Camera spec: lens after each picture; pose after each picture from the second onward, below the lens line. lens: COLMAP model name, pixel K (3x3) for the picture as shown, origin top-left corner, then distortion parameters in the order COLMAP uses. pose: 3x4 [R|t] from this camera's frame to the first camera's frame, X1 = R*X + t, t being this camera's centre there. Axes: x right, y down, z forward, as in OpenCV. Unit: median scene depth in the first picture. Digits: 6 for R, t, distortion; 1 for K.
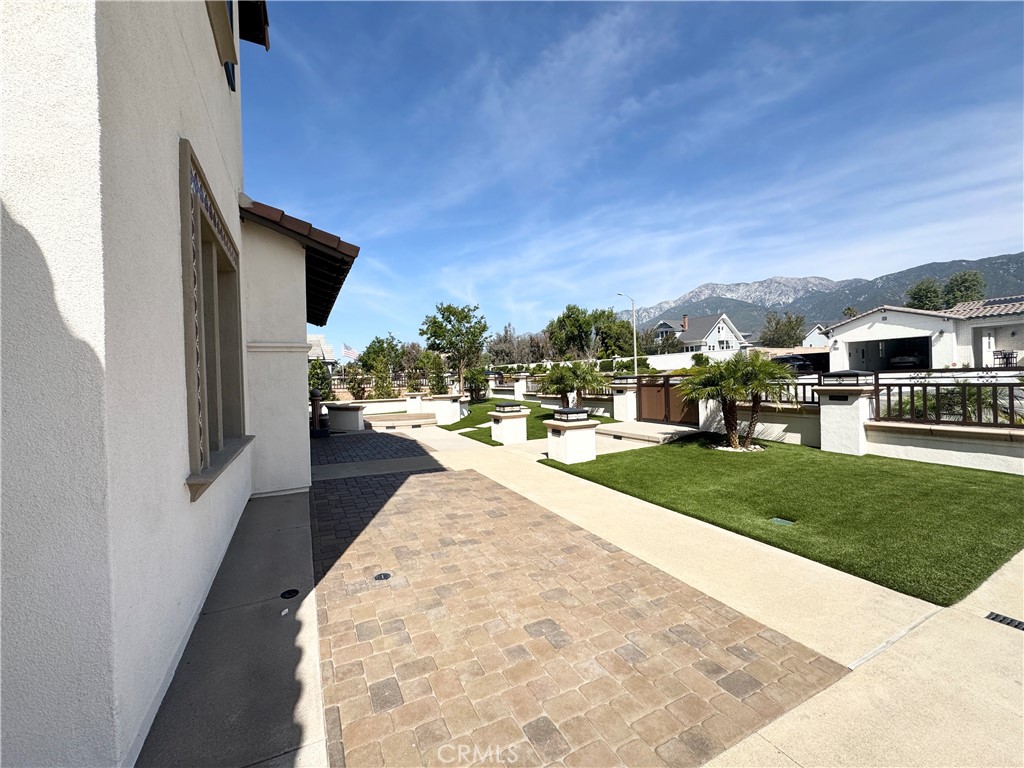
lens RADIAL K [[409.1, 0, 511.5], [0, 409.1, 332.8], [0, 0, 1]] dist [-0.006509, 0.001289]
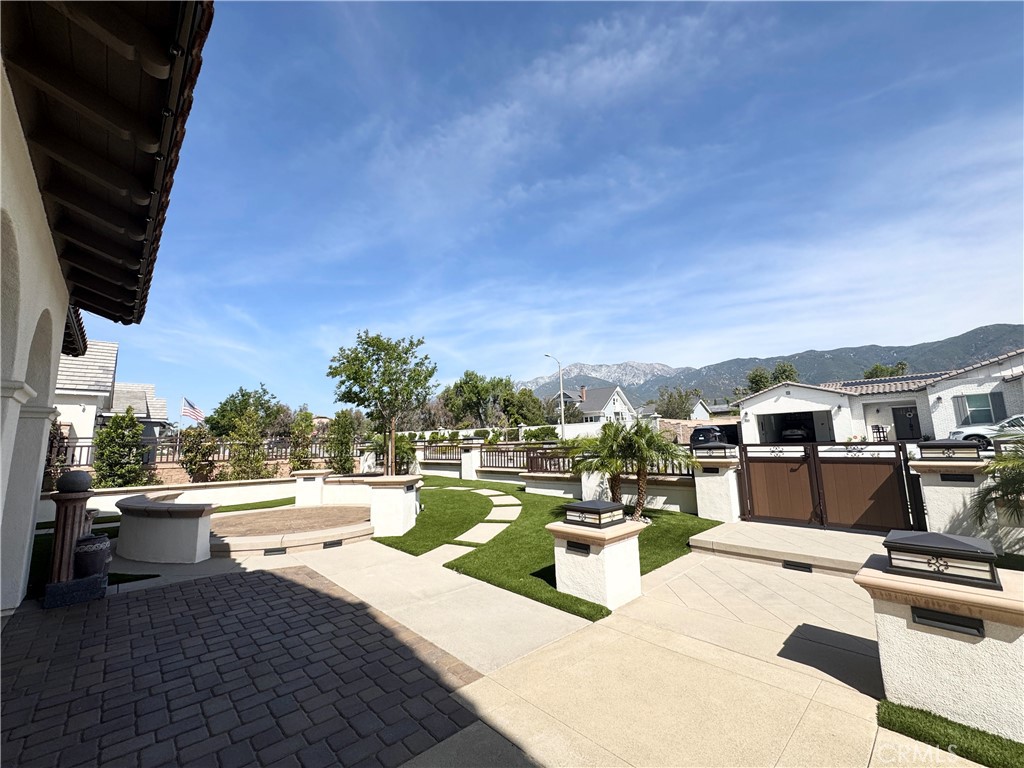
lens RADIAL K [[409.1, 0, 509.5], [0, 409.1, 381.7], [0, 0, 1]] dist [-0.006509, 0.001289]
pose [[0.959771, 0.051184, 0.276078, -0.063433], [-0.037242, 0.997763, -0.055512, 0.019214], [-0.278302, 0.042997, 0.959531, 0.166884]]
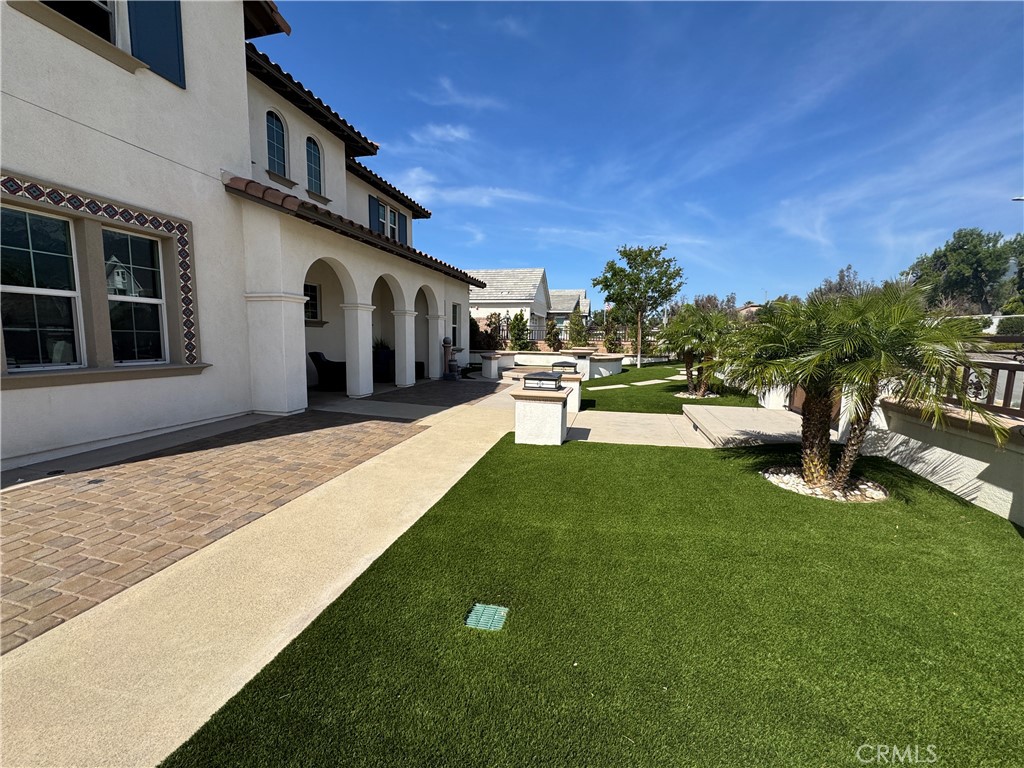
lens RADIAL K [[409.1, 0, 509.5], [0, 409.1, 378.4], [0, 0, 1]] dist [-0.006509, 0.001289]
pose [[0.746659, 0.100422, -0.657584, 0.127233], [0.042906, 0.979211, 0.198257, 0.009533], [0.663822, -0.176245, 0.726827, 0.090822]]
